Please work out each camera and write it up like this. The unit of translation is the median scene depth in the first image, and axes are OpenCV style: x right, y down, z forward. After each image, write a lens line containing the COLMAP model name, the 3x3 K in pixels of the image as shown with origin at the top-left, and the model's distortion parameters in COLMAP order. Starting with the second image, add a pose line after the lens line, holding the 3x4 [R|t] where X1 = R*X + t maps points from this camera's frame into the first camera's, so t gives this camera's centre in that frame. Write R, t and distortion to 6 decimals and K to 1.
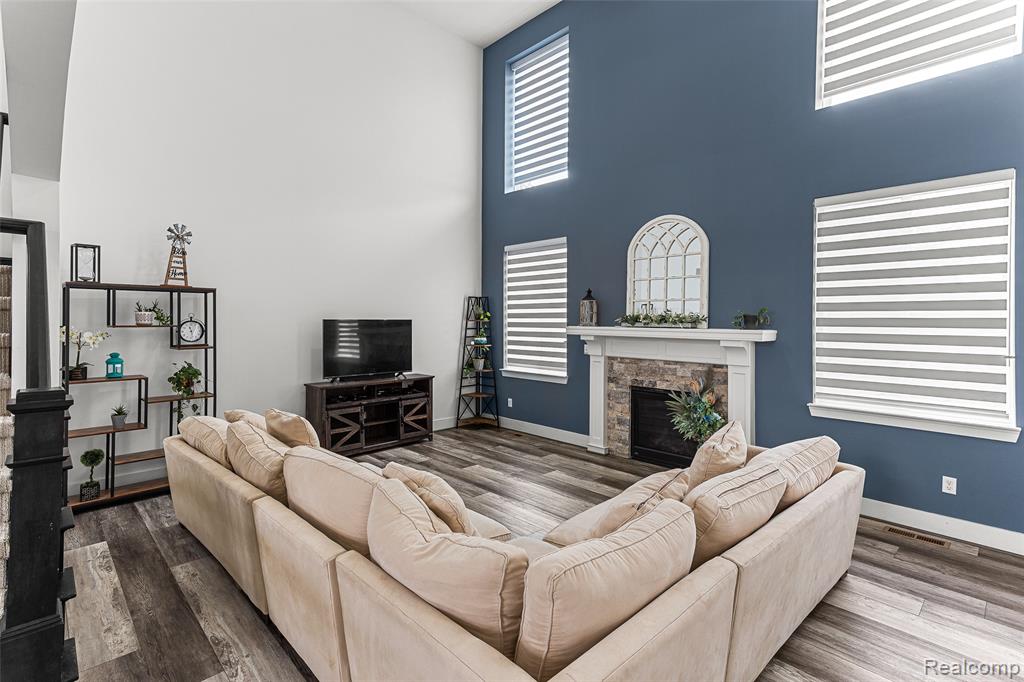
lens RADIAL K [[481.4, 0, 518.0], [0, 481.4, 314.8], [0, 0, 1]] dist [0.019747, -0.000800]
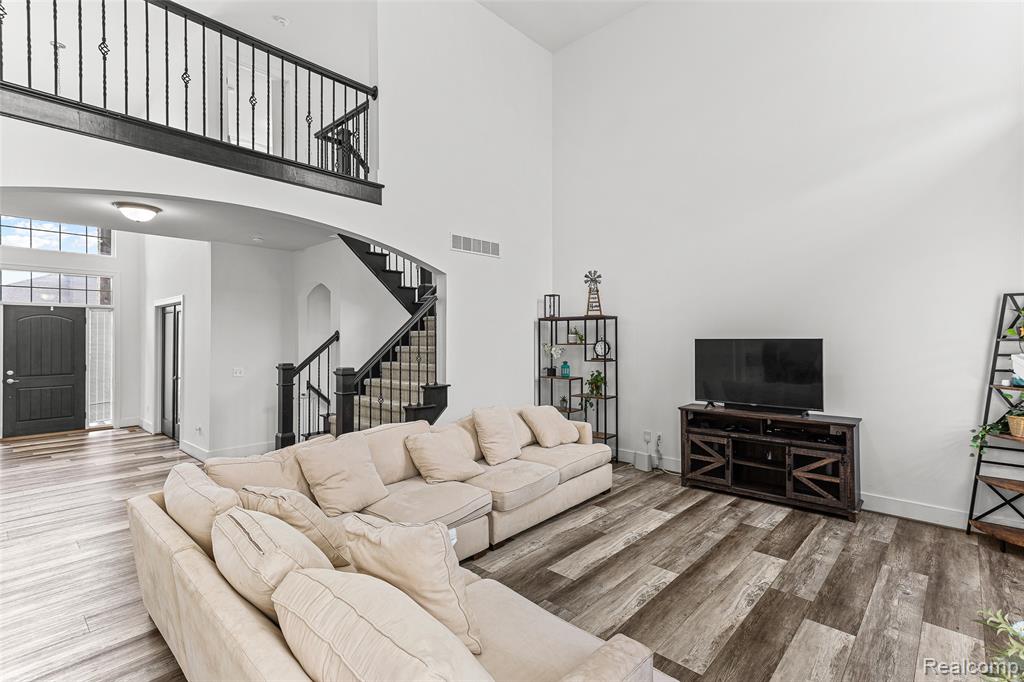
lens RADIAL K [[481.4, 0, 498.9], [0, 481.4, 331.0], [0, 0, 1]] dist [0.019747, -0.000800]
pose [[0.028377, -0.018729, -0.999422, 0.569006], [0.017060, 0.999688, -0.018249, 0.004859], [0.999452, -0.016532, 0.028688, 0.595458]]
